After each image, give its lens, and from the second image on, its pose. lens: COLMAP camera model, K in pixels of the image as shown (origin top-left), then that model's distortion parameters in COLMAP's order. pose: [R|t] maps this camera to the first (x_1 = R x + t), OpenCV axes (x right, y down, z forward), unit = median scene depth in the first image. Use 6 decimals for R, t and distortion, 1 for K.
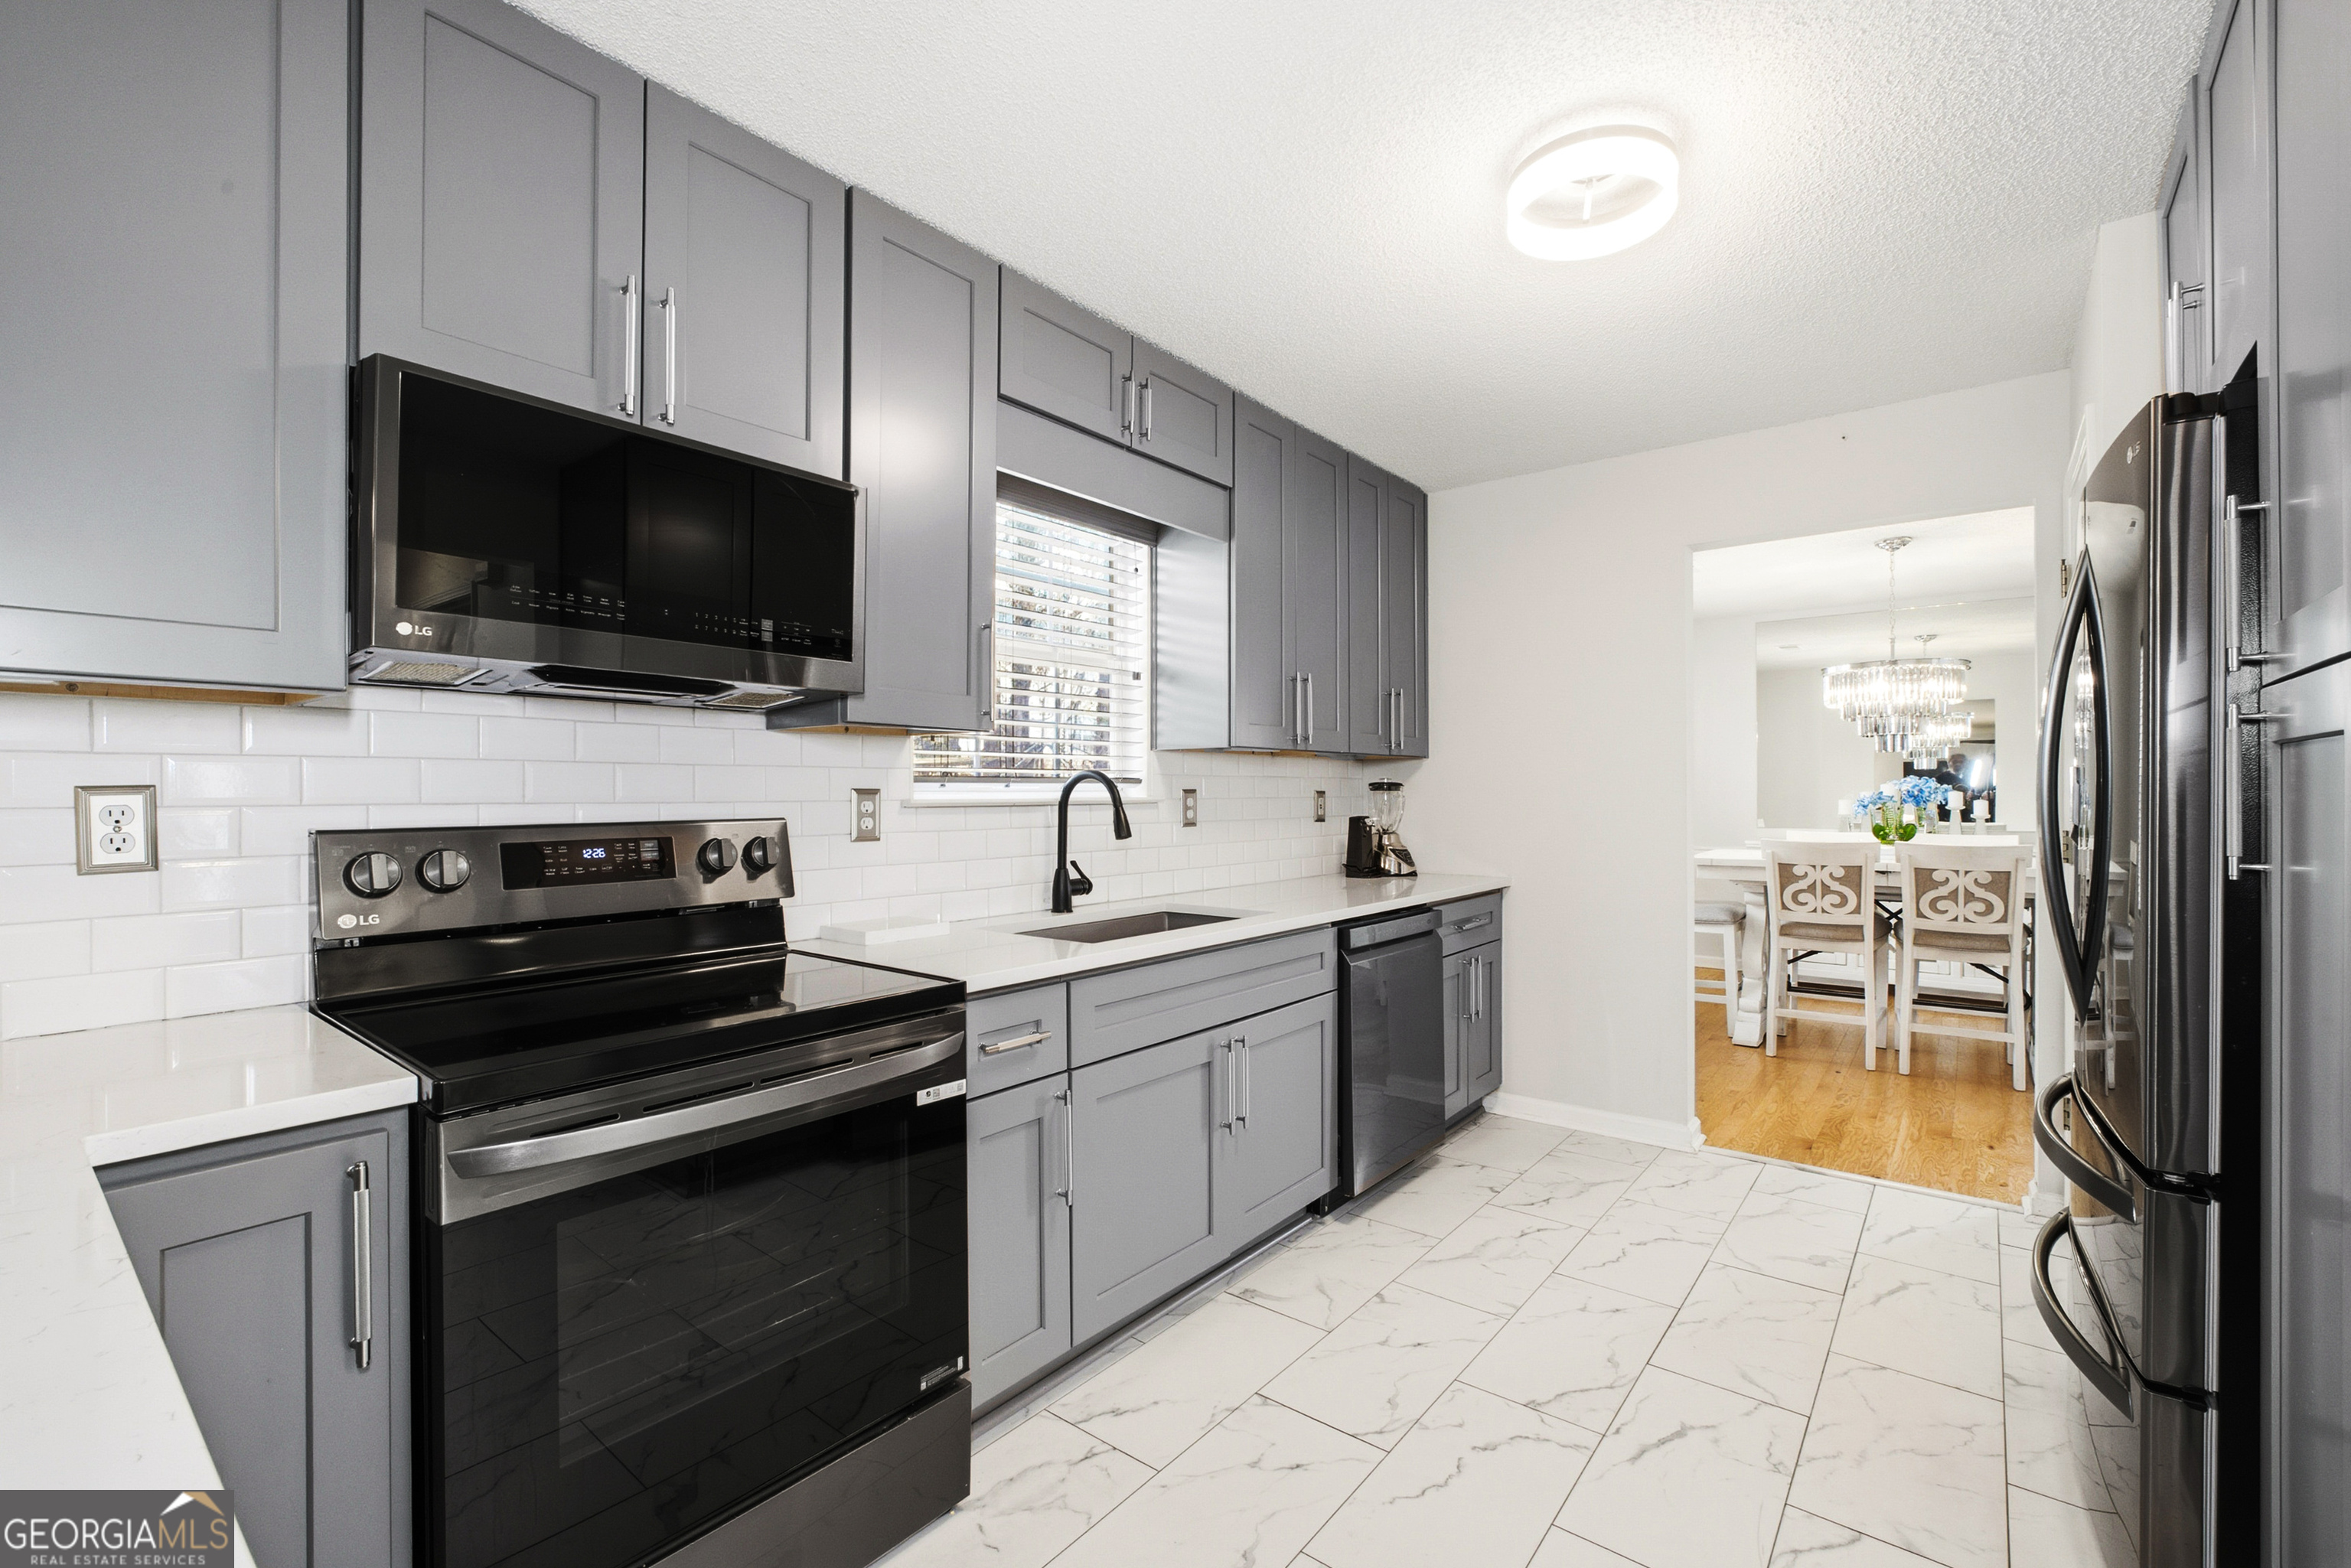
lens RADIAL K [[1006.6, 0, 1187.9], [0, 1006.6, 785.5], [0, 0, 1]] dist [-0.011292, 0.000905]
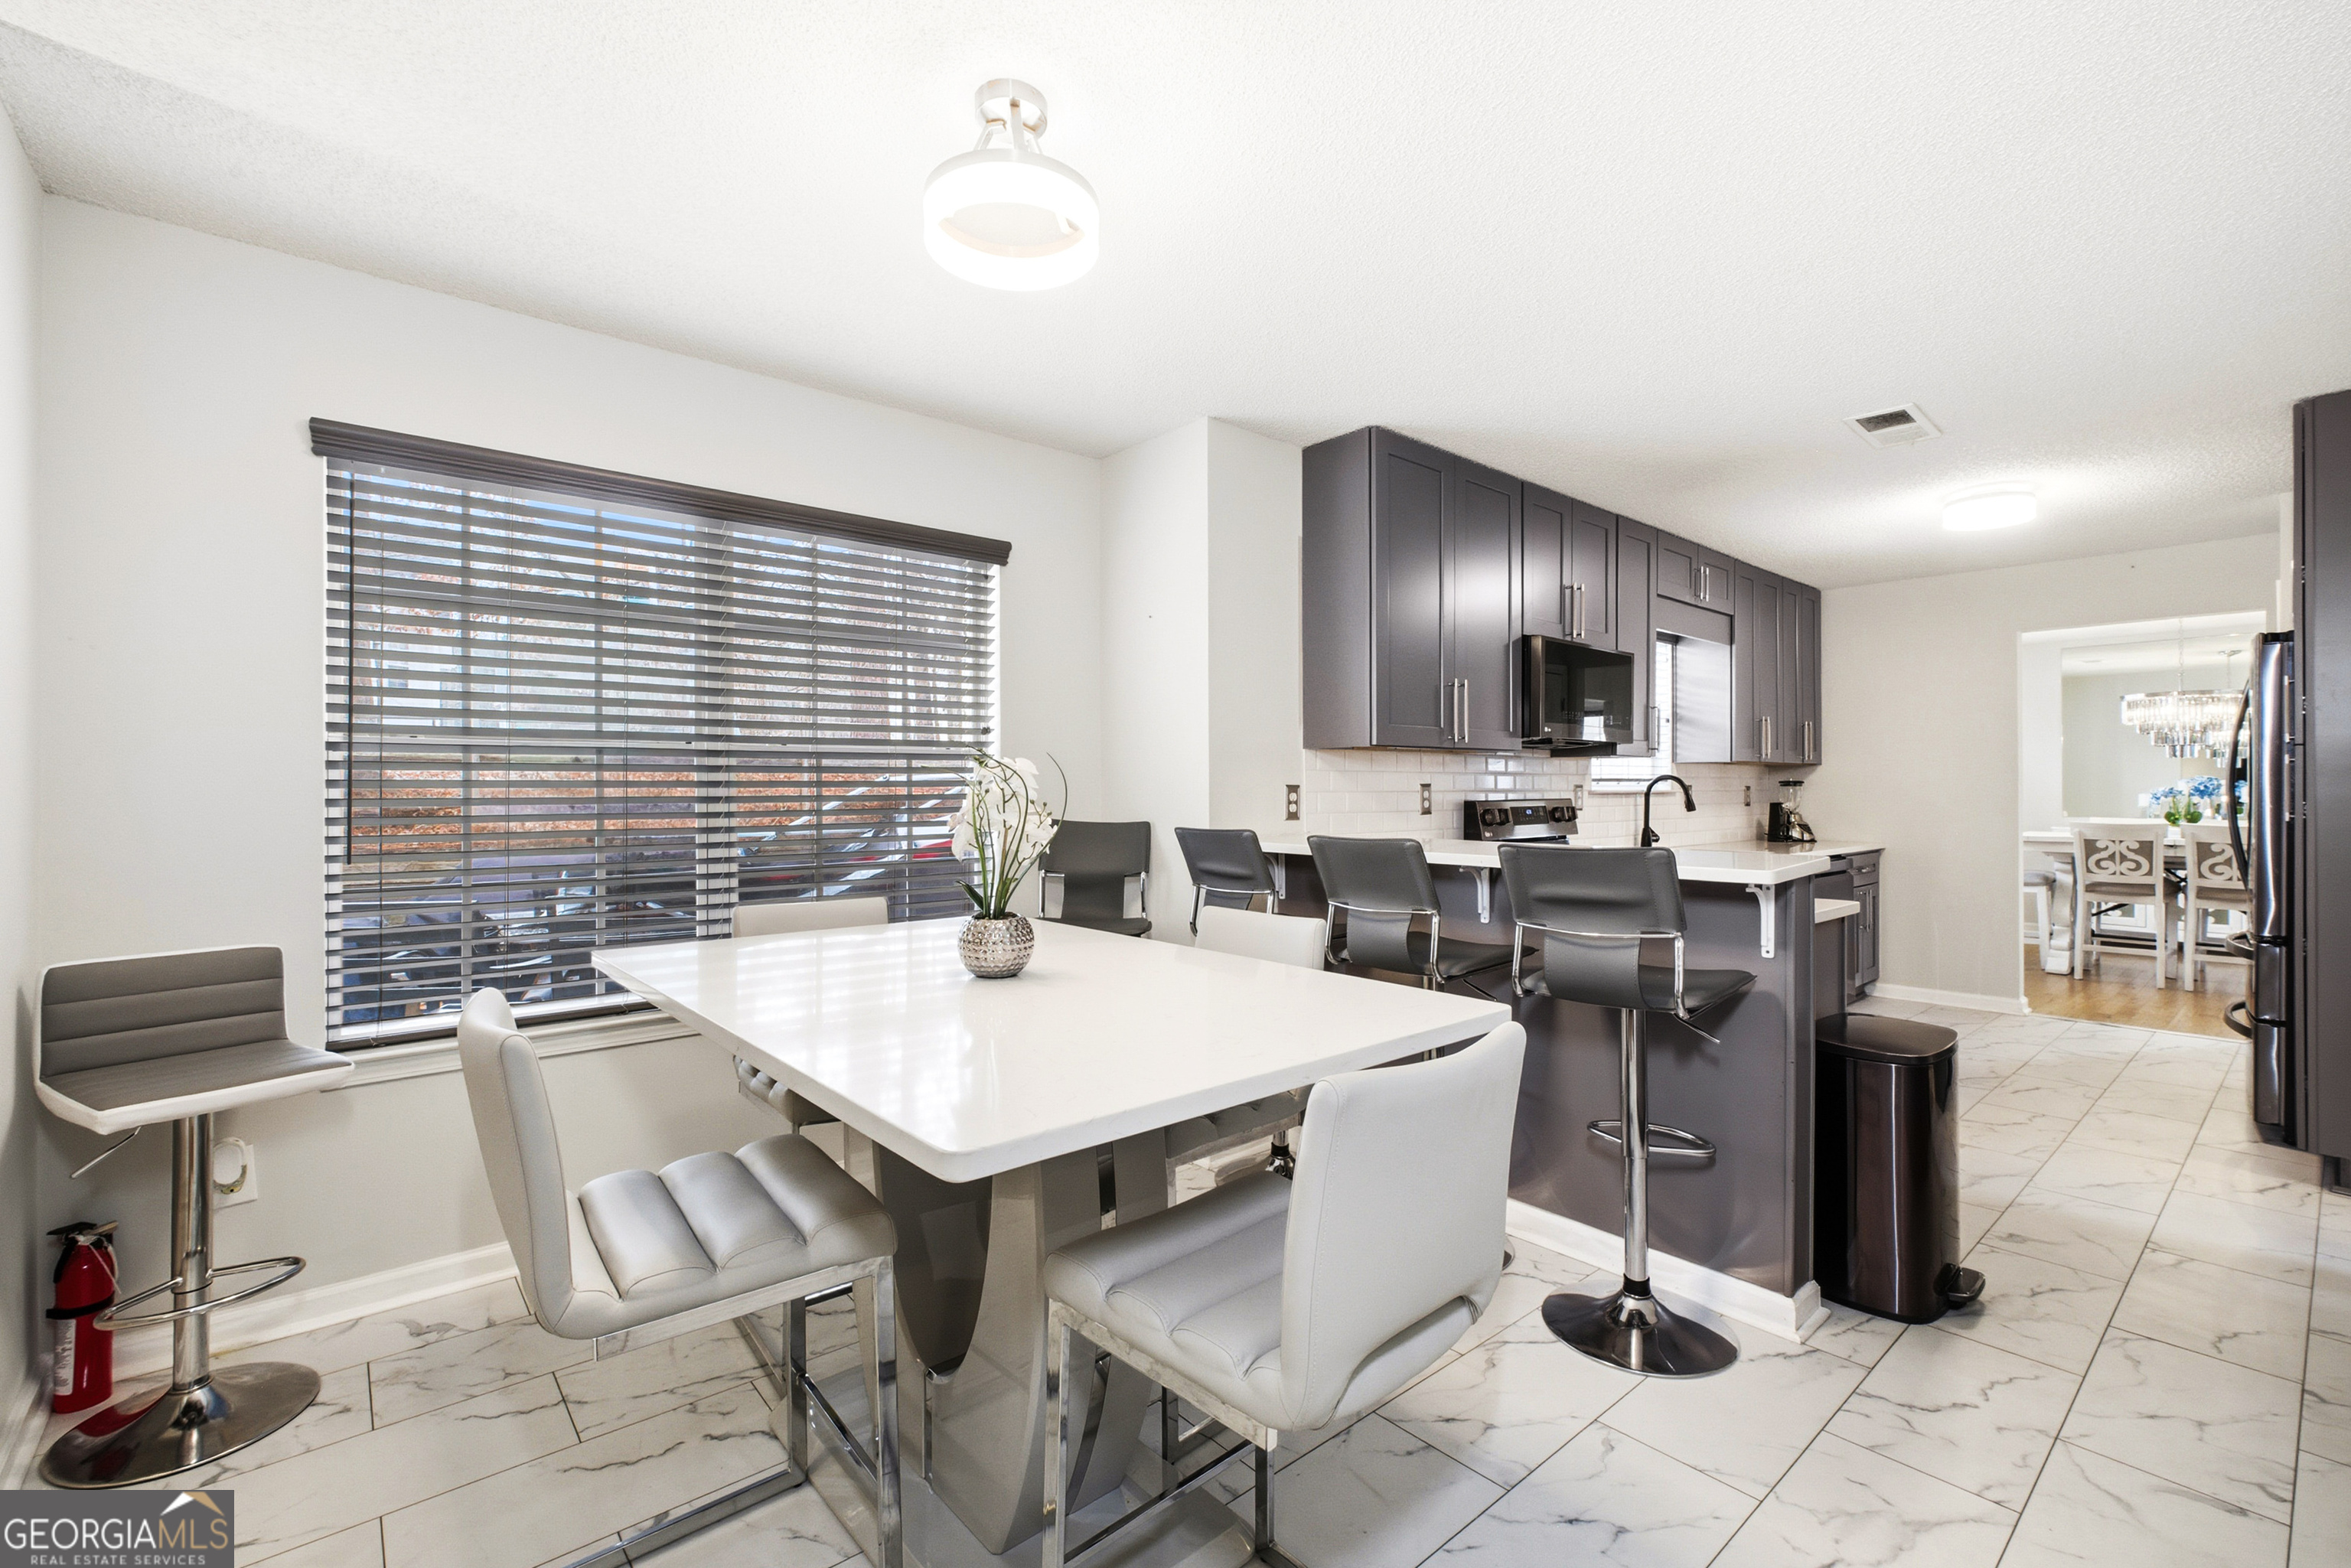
lens RADIAL K [[1006.6, 0, 1187.9], [0, 1006.6, 776.7], [0, 0, 1]] dist [-0.011292, 0.000905]
pose [[0.981033, -0.000359, -0.193842, -0.427672], [-0.000426, 0.999992, -0.004011, -0.002957], [0.193842, 0.004017, 0.981025, -0.708036]]
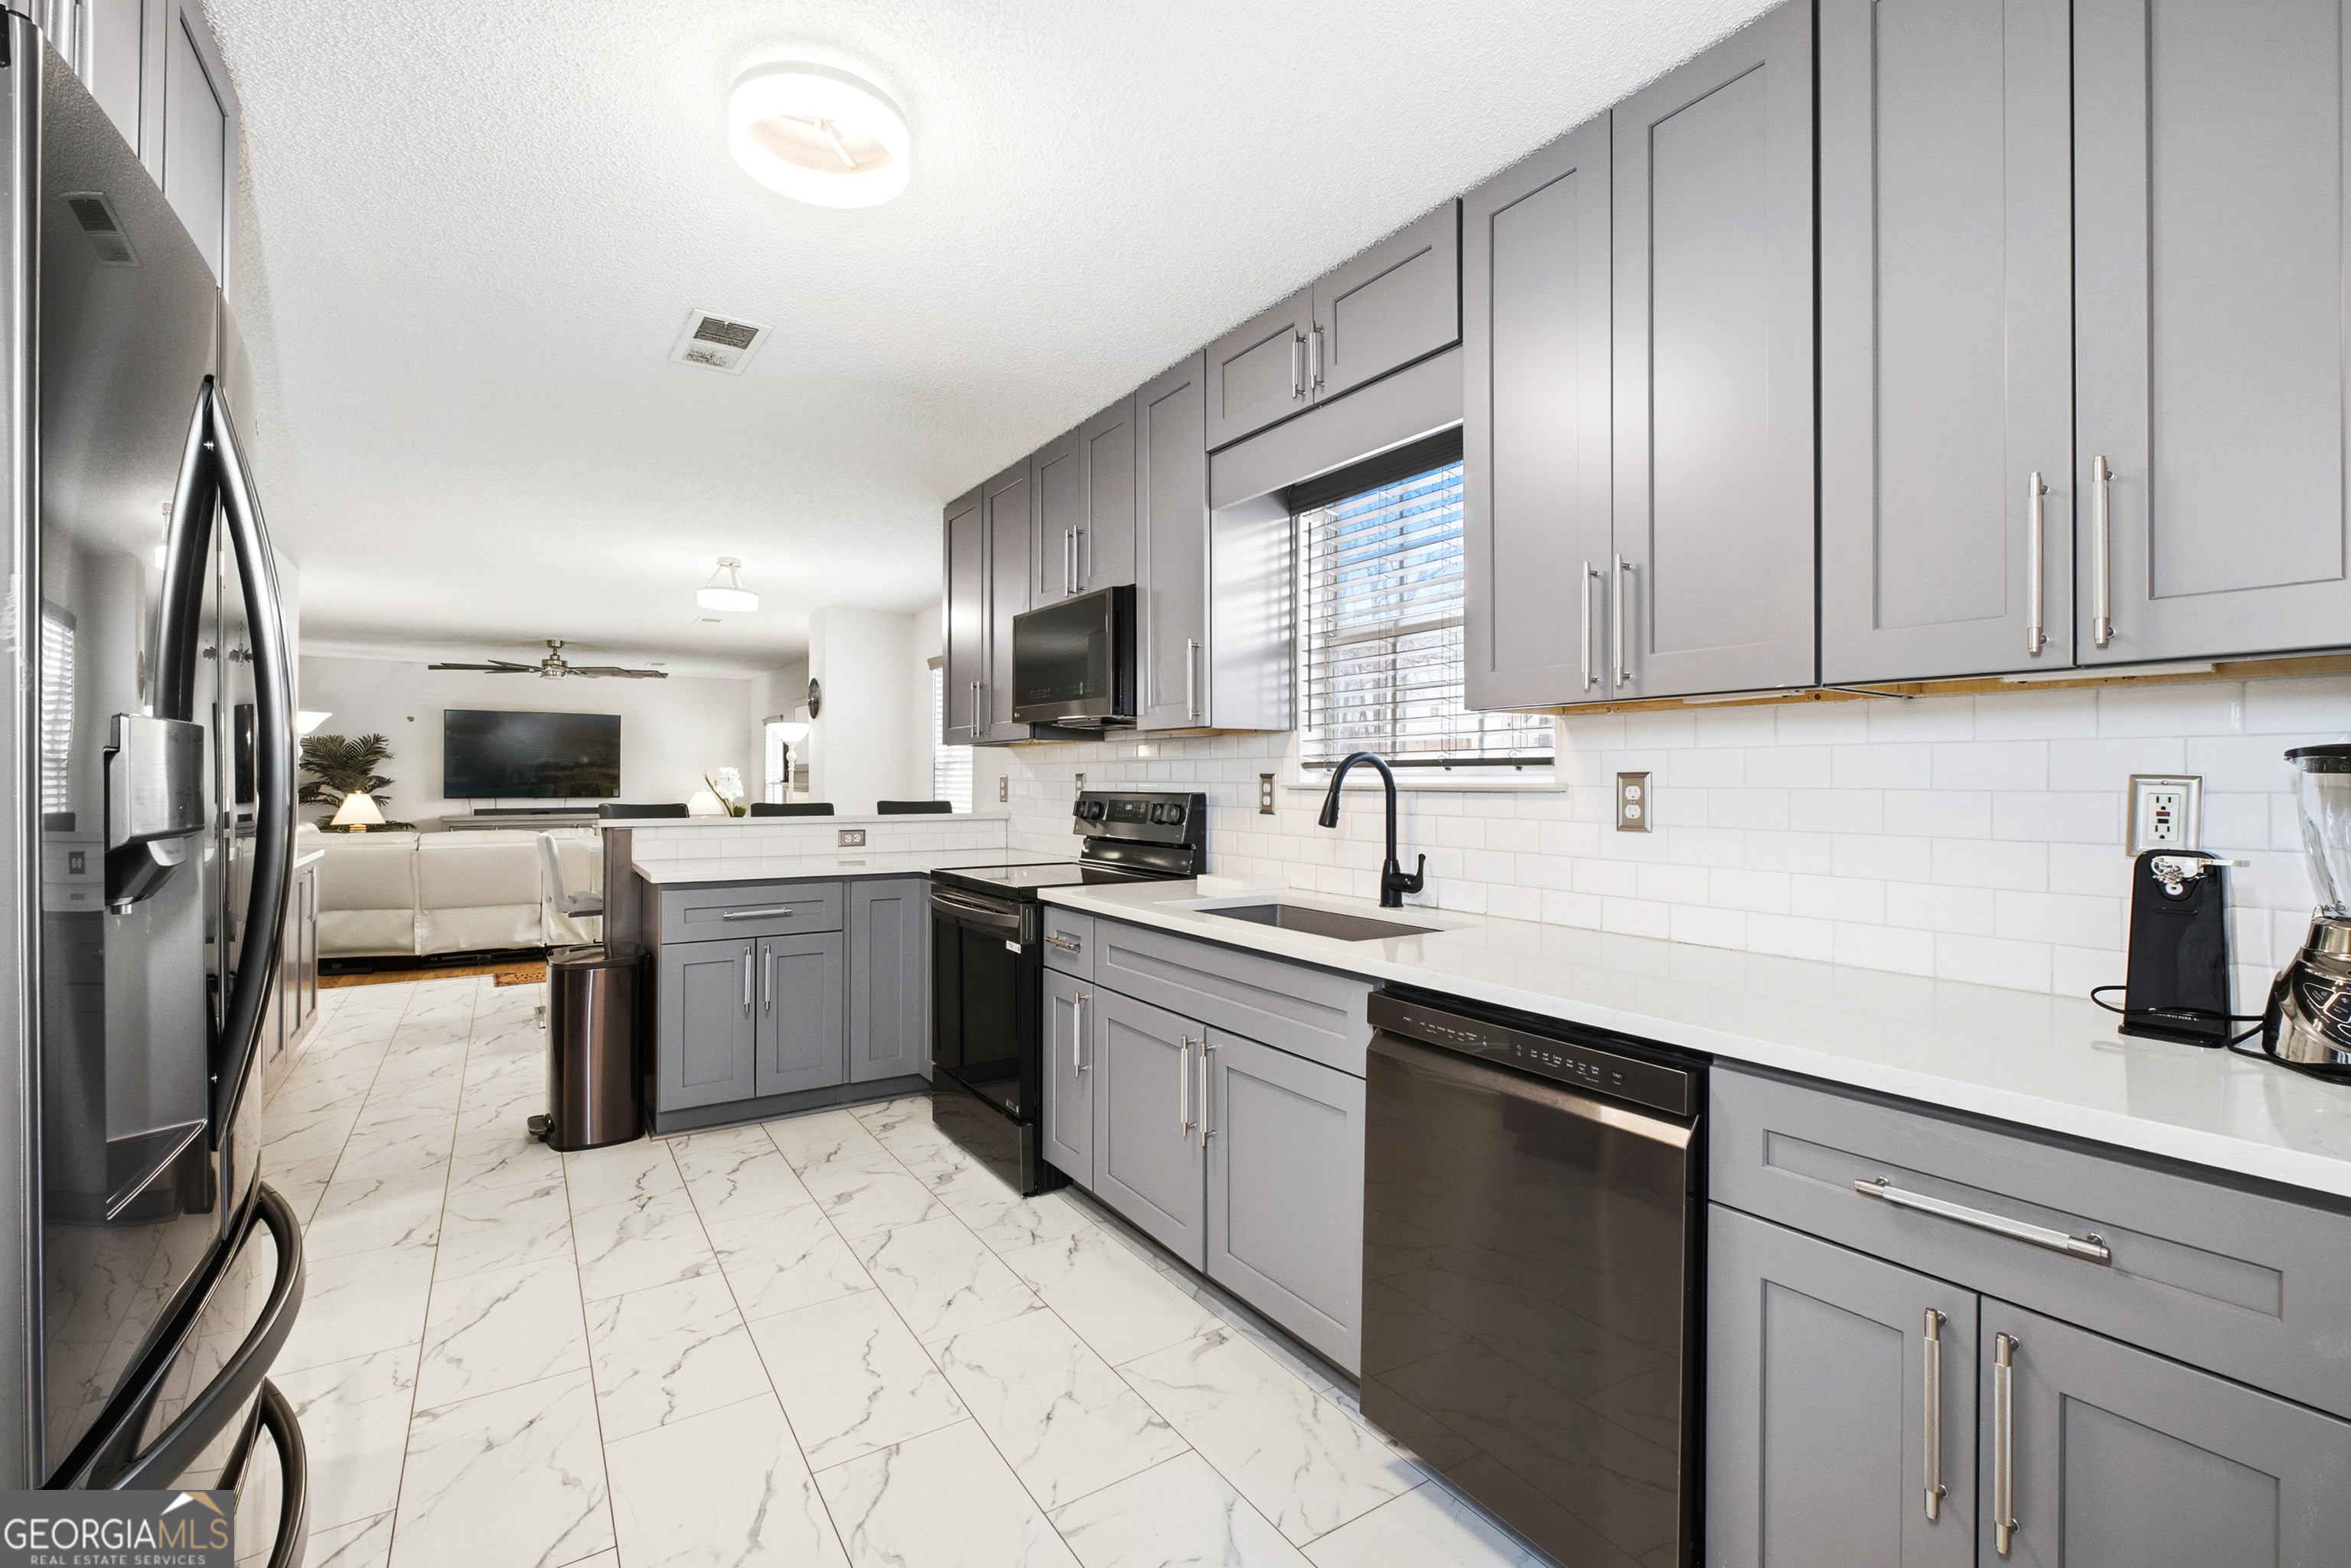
lens RADIAL K [[1030.8, 0, 1193.7], [0, 1030.8, 782.6], [0, 0, 1]] dist [-0.008662, 0.000750]
pose [[-0.308457, 0.006204, -0.951218, 0.586622], [0.006346, 0.999970, 0.004464, 0.004523], [0.951217, -0.004660, -0.308487, 0.794602]]
